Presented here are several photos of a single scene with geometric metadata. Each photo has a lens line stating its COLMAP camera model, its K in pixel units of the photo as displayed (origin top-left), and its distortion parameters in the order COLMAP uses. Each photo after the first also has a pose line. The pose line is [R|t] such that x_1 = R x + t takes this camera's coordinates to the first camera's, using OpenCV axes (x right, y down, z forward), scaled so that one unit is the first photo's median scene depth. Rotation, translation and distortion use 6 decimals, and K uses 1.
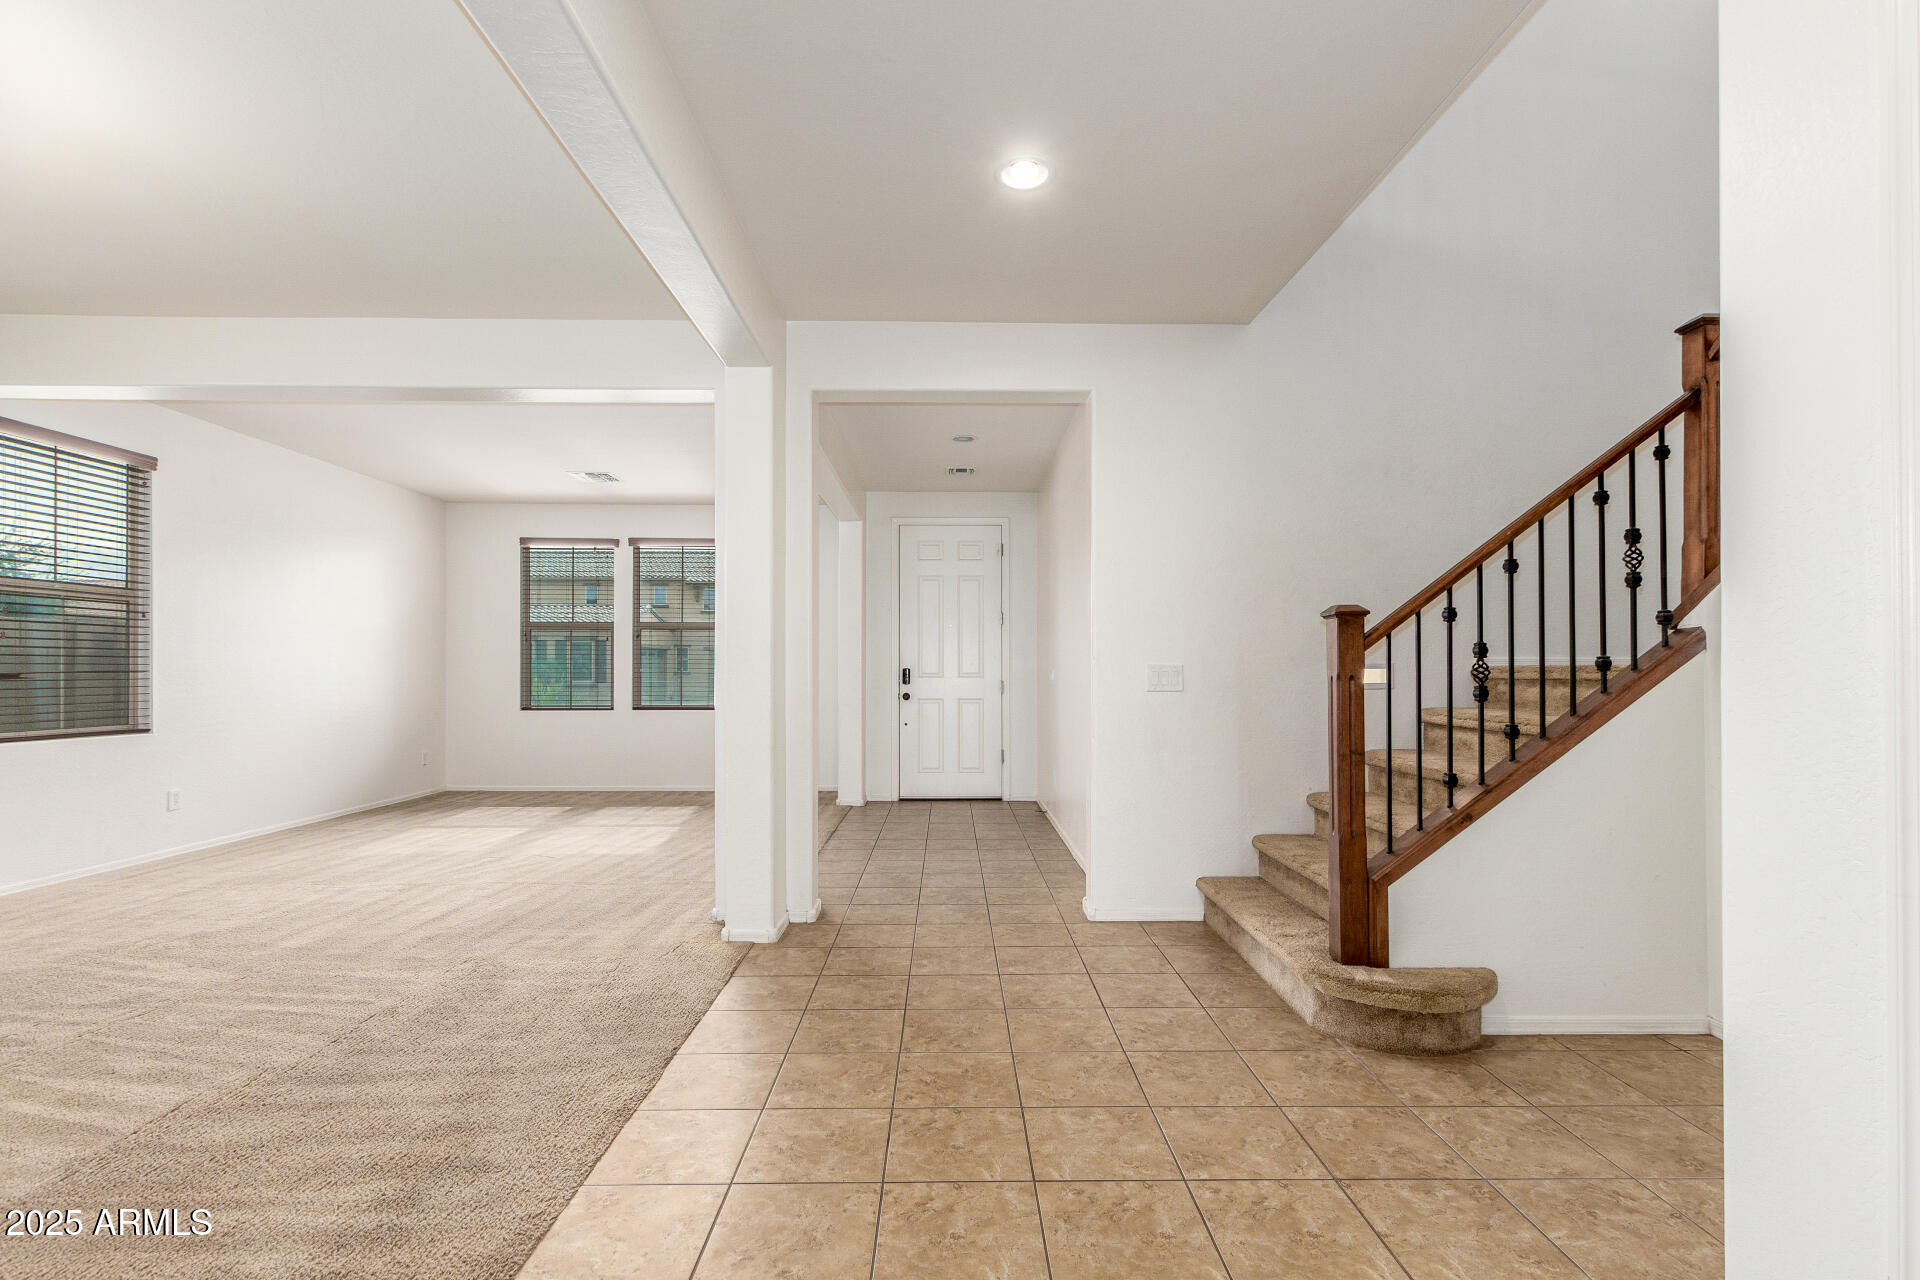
lens RADIAL K [[883.7, 0, 961.2], [0, 883.7, 675.6], [0, 0, 1]] dist [0.001138, -0.002010]
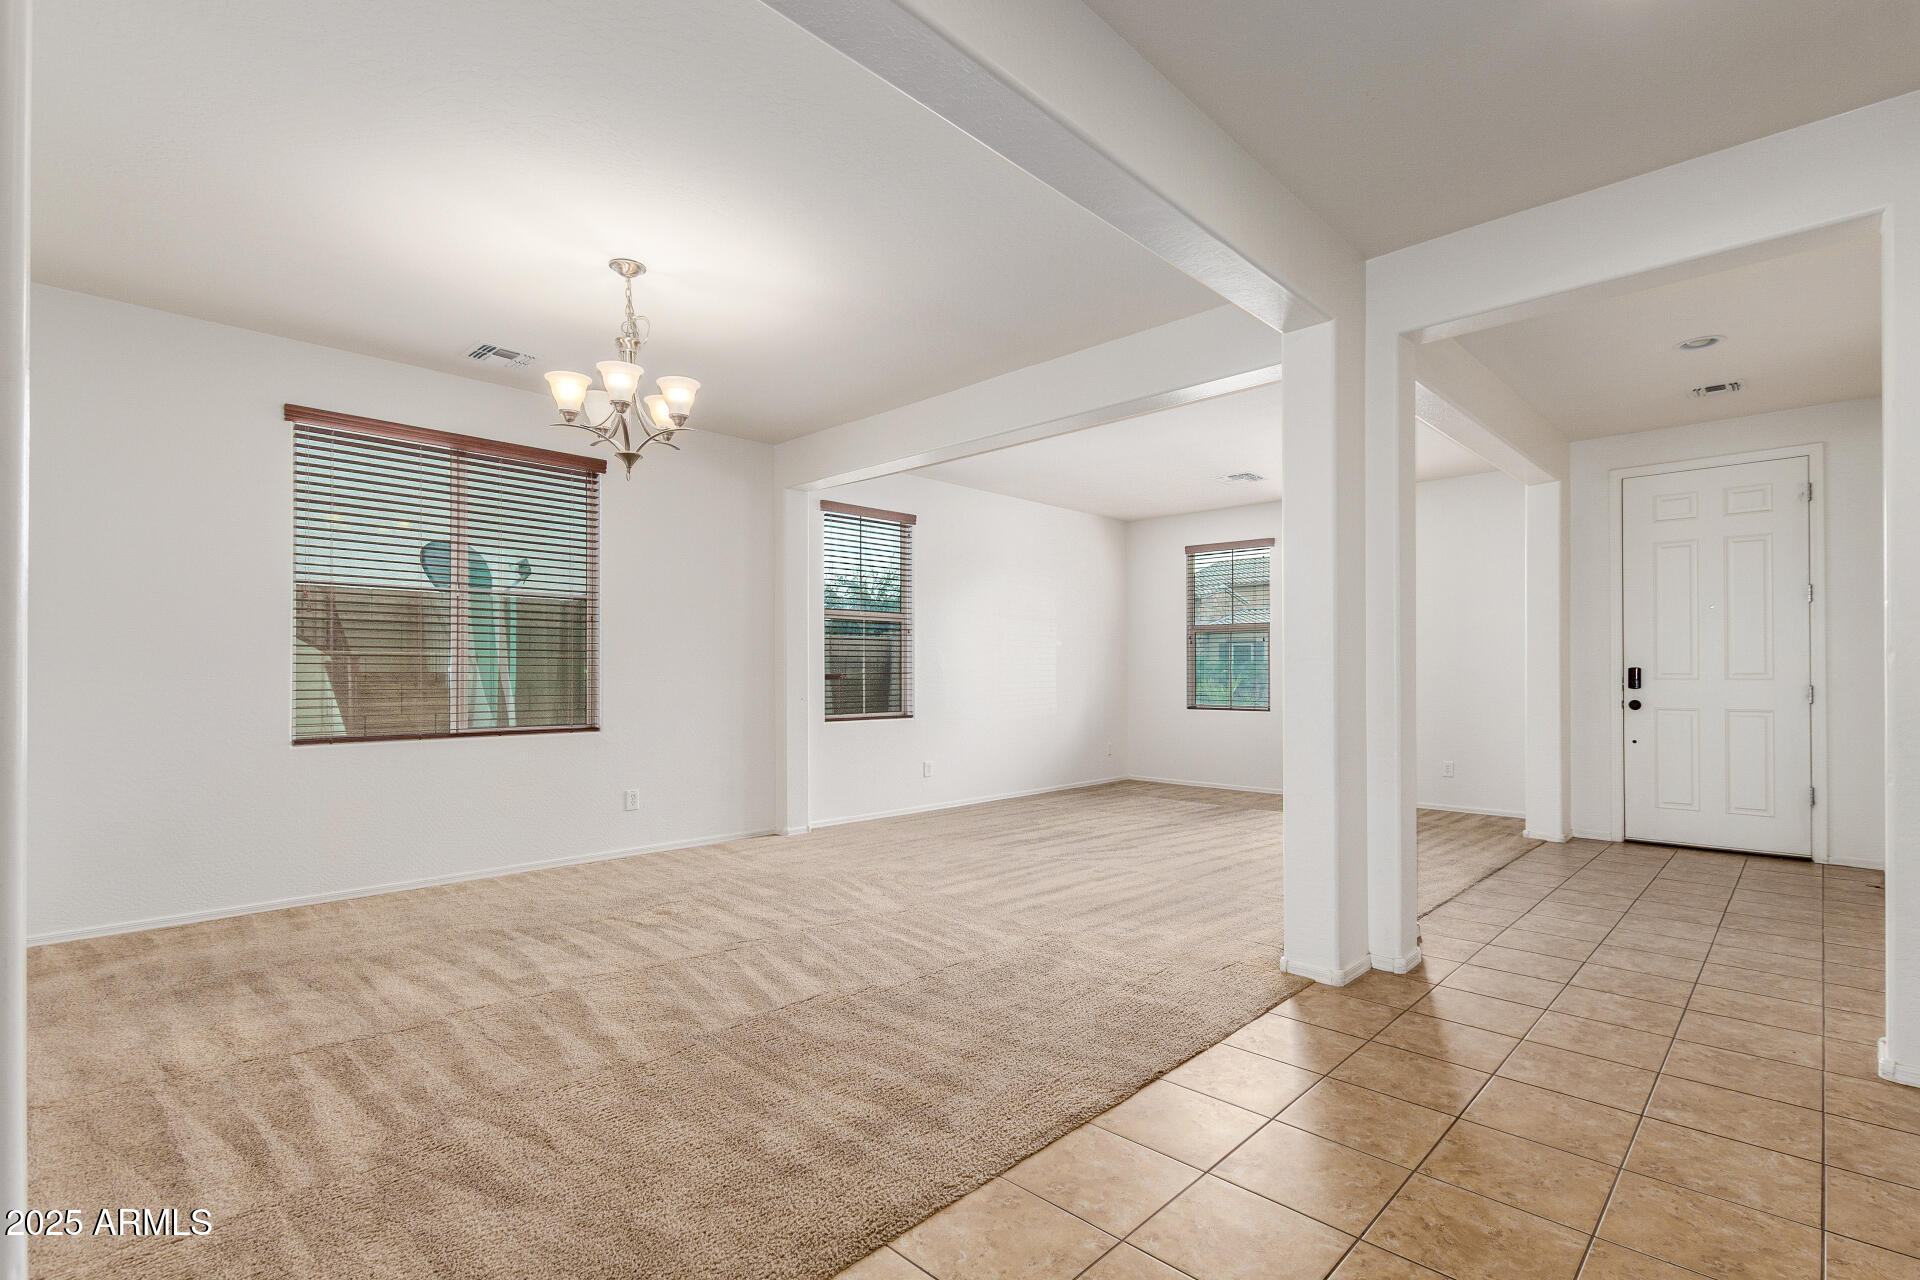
lens RADIAL K [[883.7, 0, 961.2], [0, 883.7, 675.6], [0, 0, 1]] dist [0.001138, -0.002010]
pose [[0.706748, 0.000469, -0.707466, 0.149303], [-0.001308, 0.999999, -0.000643, -0.000227], [0.707465, 0.001380, 0.706748, 0.140875]]
